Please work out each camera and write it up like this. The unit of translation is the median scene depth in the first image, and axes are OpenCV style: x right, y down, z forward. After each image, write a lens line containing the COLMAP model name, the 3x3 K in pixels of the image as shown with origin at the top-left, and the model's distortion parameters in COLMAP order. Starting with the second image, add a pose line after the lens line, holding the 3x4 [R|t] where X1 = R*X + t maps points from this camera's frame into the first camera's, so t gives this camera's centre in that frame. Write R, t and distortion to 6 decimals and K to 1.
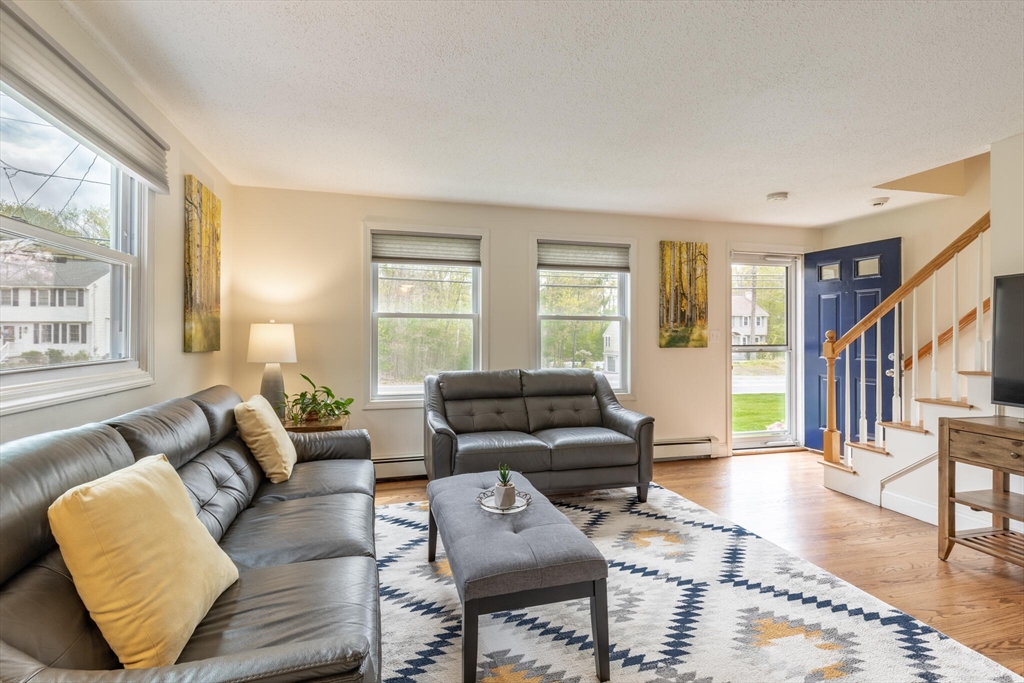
lens RADIAL K [[476.8, 0, 500.9], [0, 476.8, 334.3], [0, 0, 1]] dist [0.005801, -0.002770]
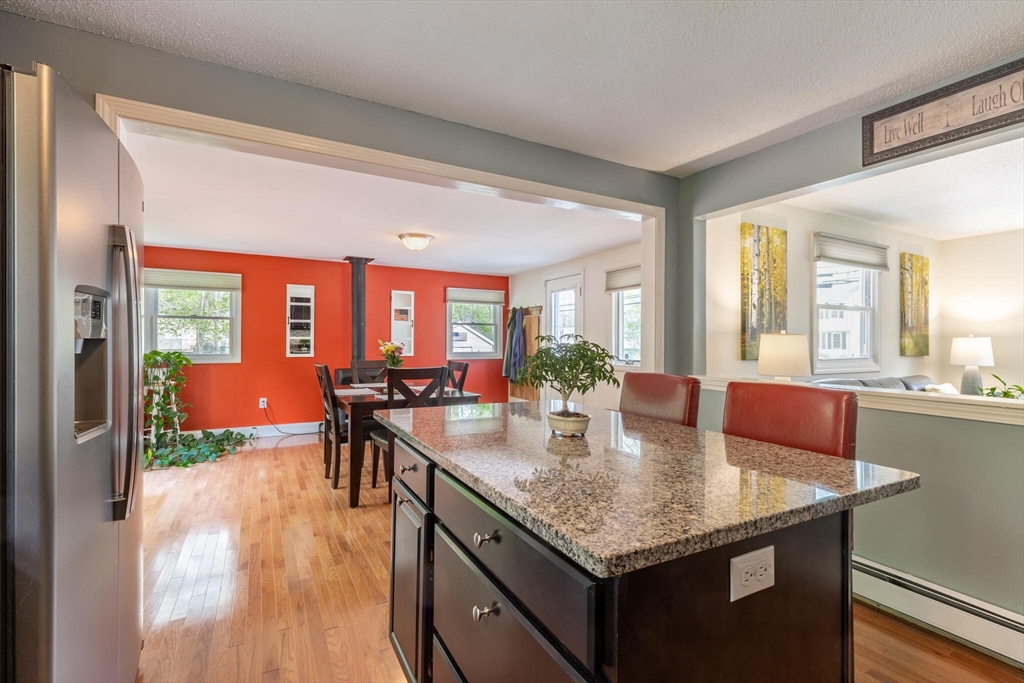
lens RADIAL K [[476.8, 0, 522.5], [0, 476.8, 340.6], [0, 0, 1]] dist [0.005801, -0.002770]
pose [[0.258810, -0.002328, -0.965925, 0.611796], [0.001233, 0.999997, -0.002080, -0.013588], [0.965927, -0.000653, 0.258812, -0.720037]]
